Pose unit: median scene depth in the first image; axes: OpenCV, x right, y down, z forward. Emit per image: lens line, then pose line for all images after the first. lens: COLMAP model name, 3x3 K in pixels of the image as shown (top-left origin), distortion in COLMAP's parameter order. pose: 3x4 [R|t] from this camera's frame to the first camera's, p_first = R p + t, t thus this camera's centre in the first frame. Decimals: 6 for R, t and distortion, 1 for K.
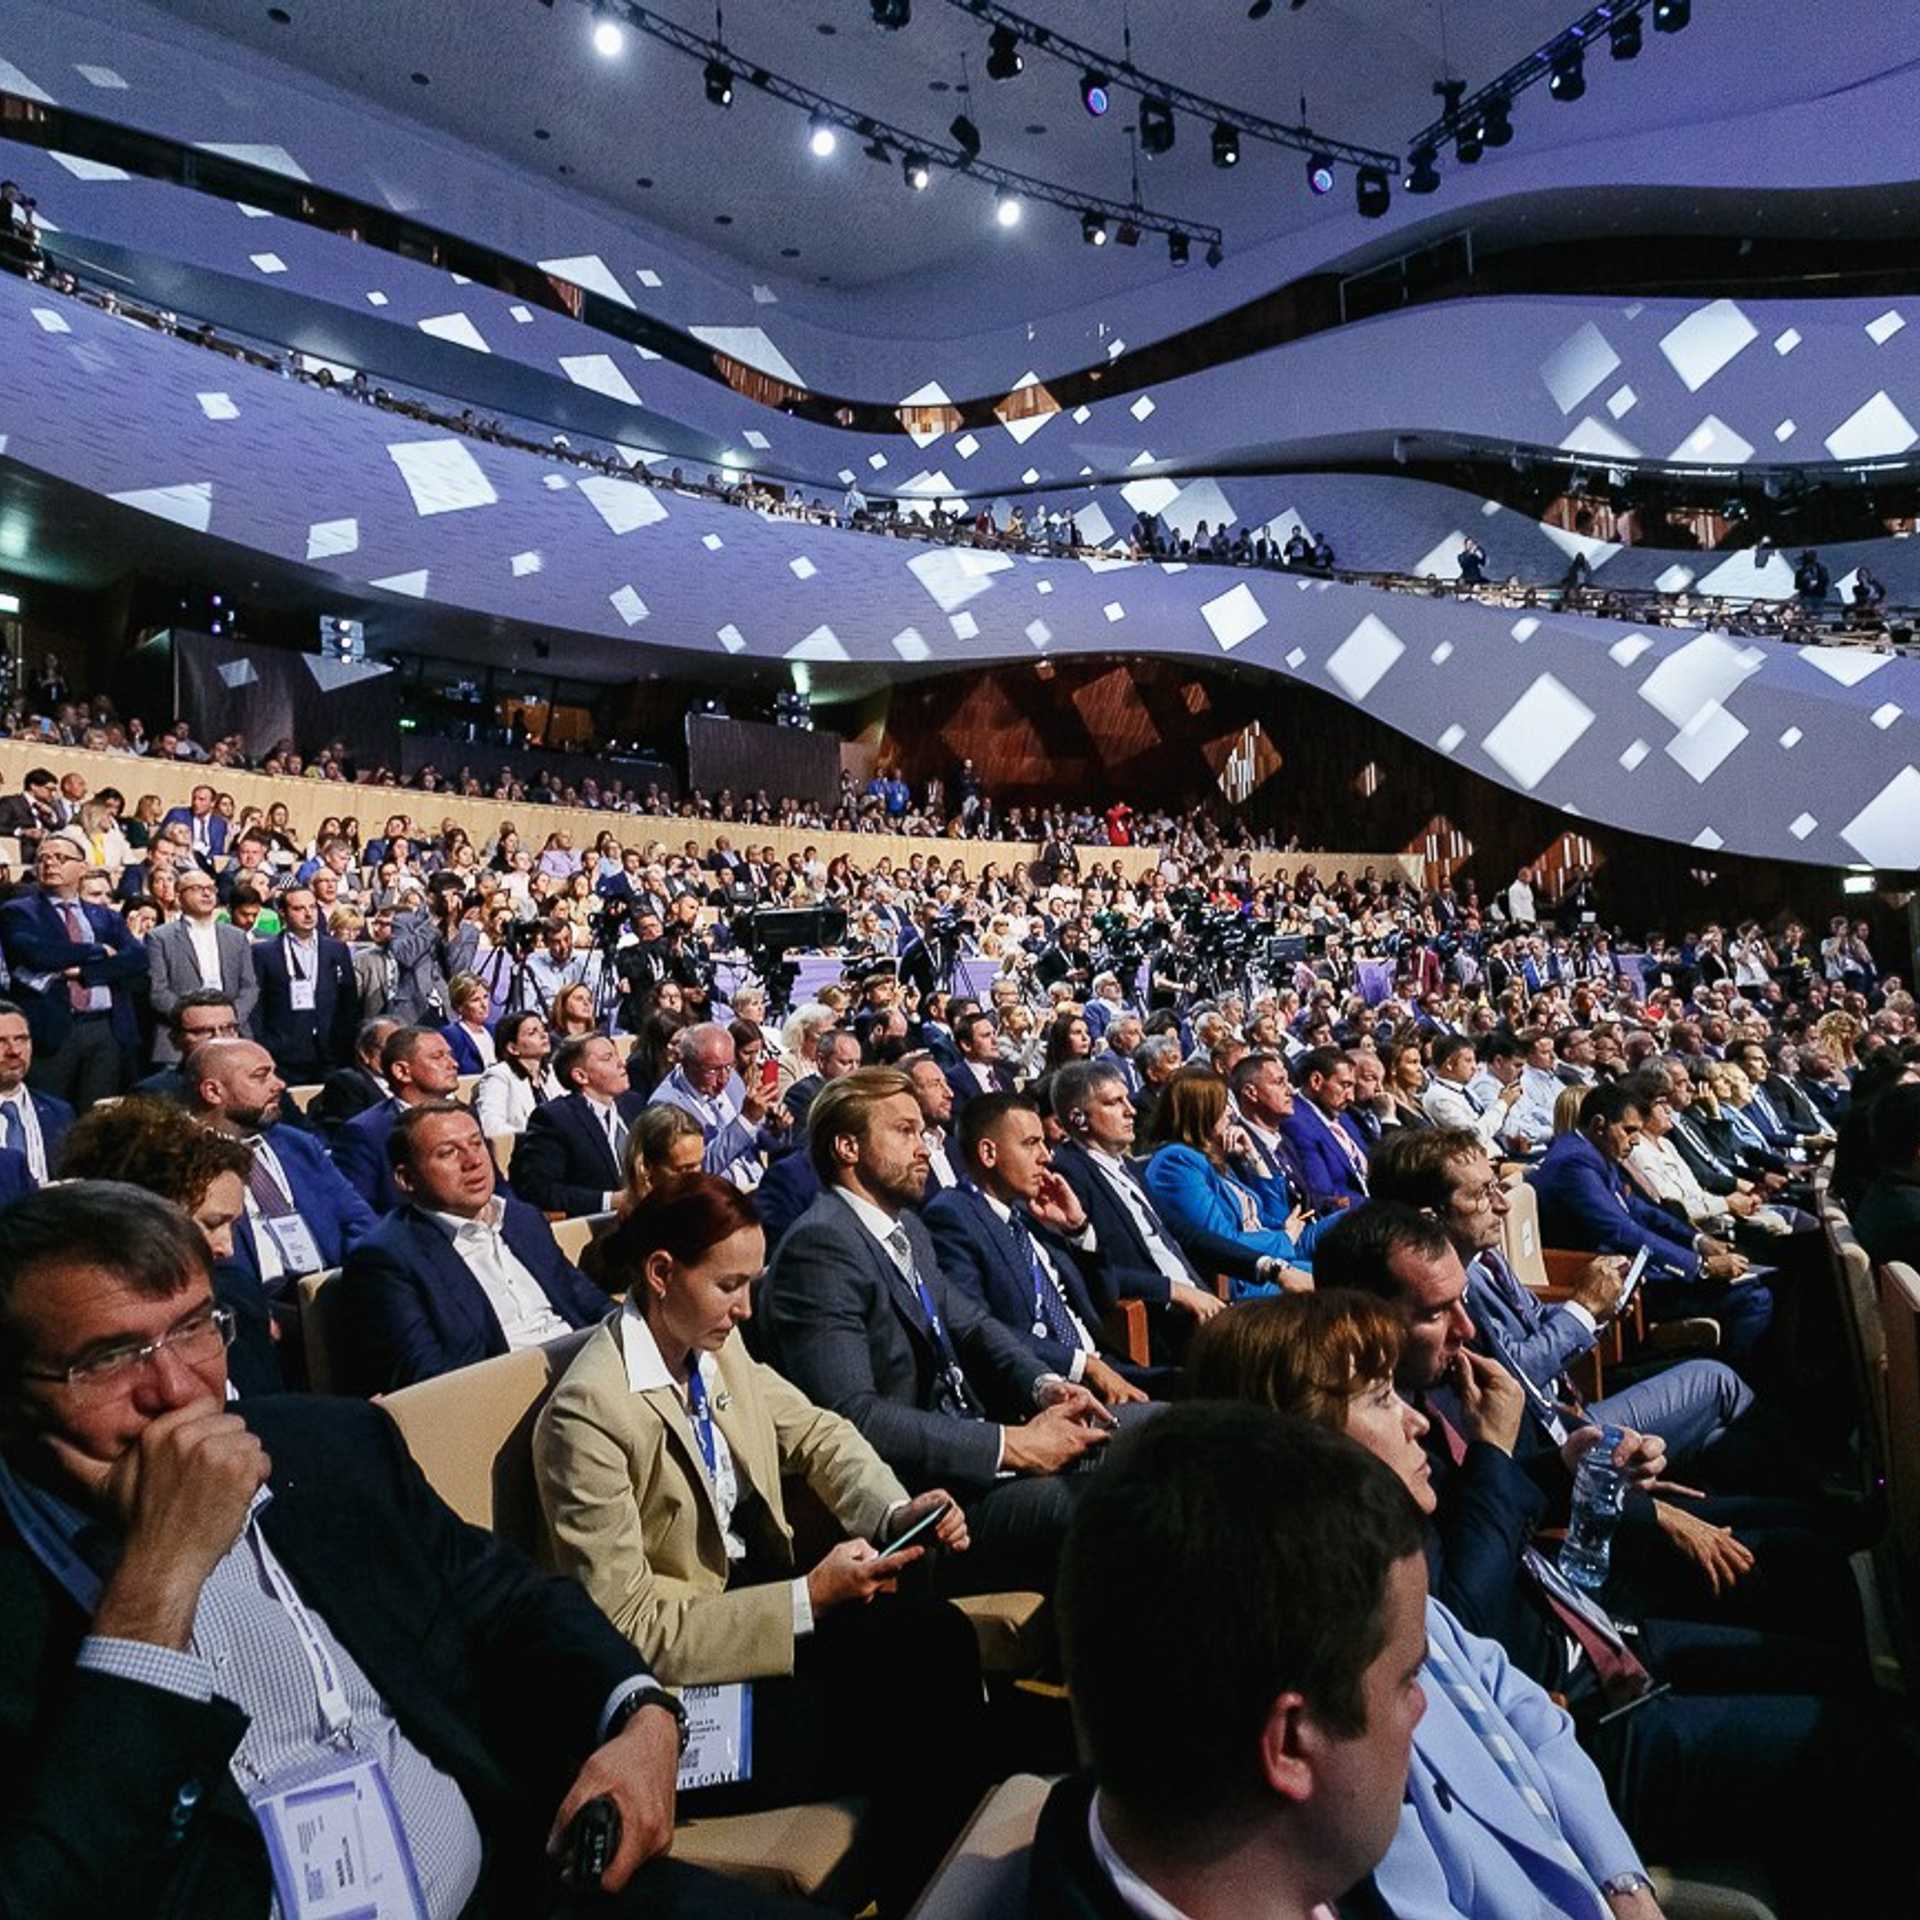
lens RADIAL K [[1501.0, 0, 964.8], [0, 1501.0, 955.4], [0, 0, 1]] dist [-0.008628, -0.005751]
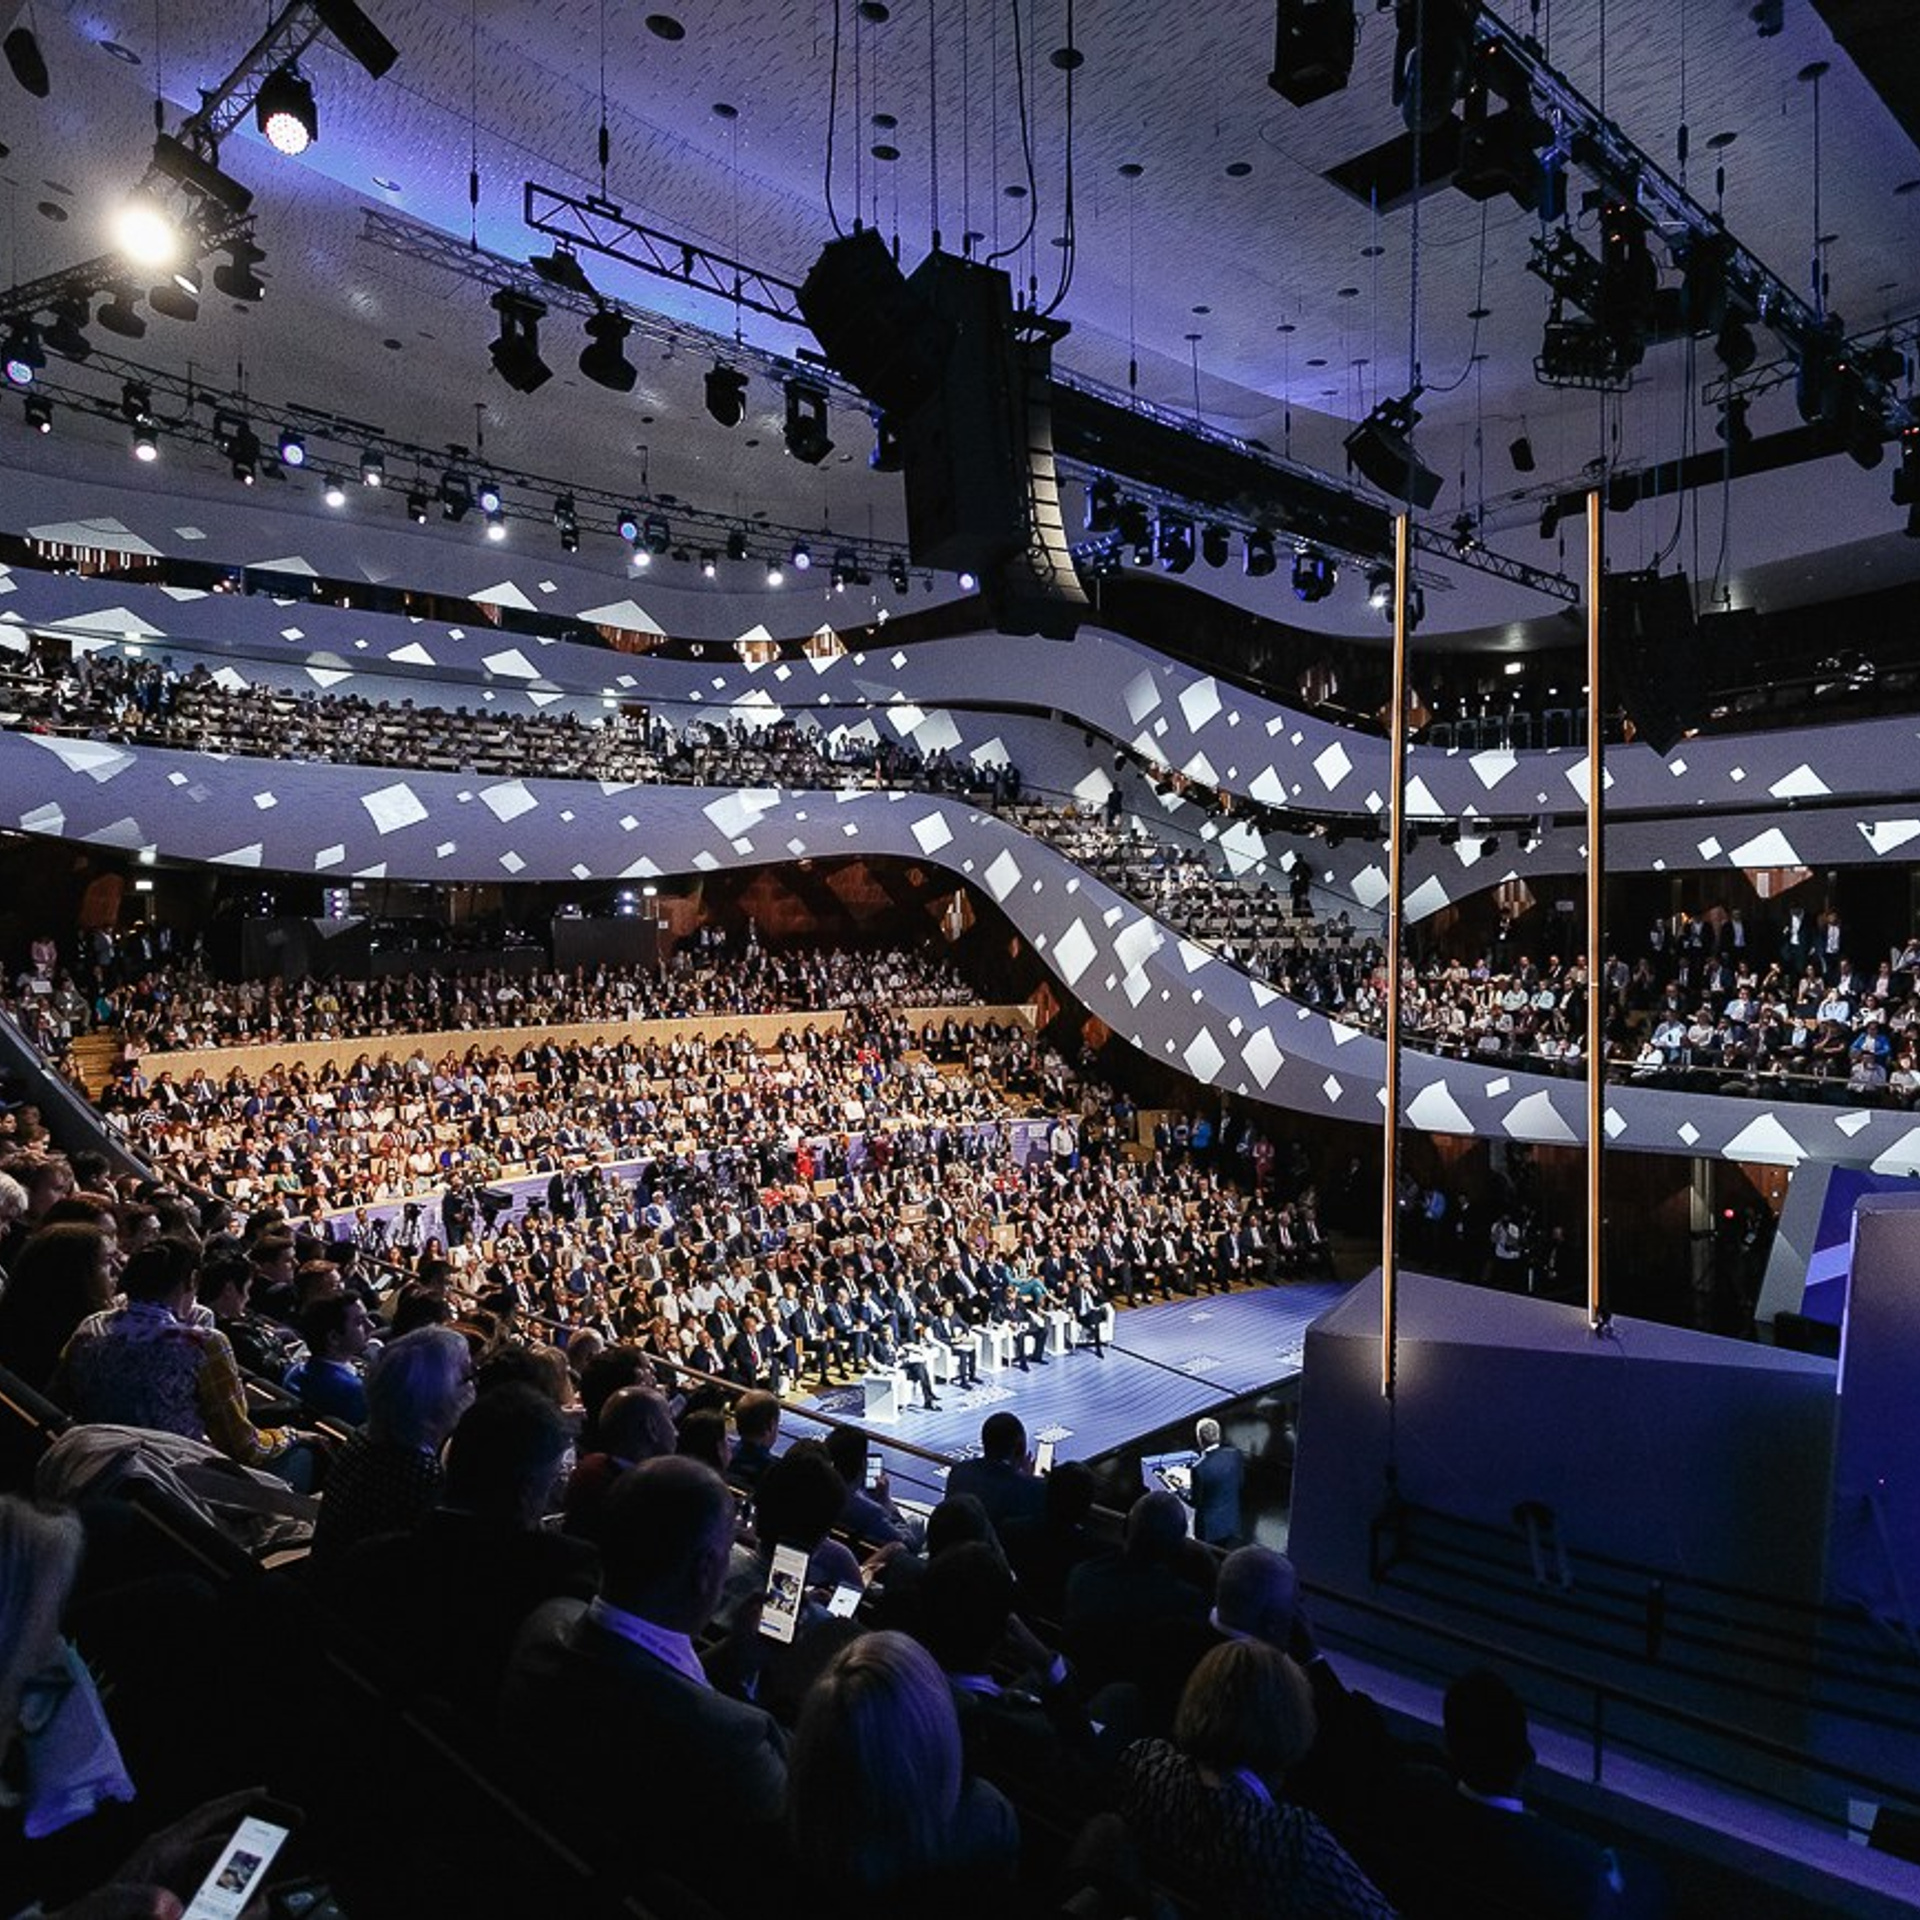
lens RADIAL K [[1501.0, 0, 955.8], [0, 1501.0, 962.8], [0, 0, 1]] dist [-0.008628, -0.005751]
pose [[0.999295, 0.033247, -0.017455, 0.241767], [-0.031837, 0.996627, 0.075636, -0.218658], [0.019911, -0.075027, 0.996983, -0.521426]]
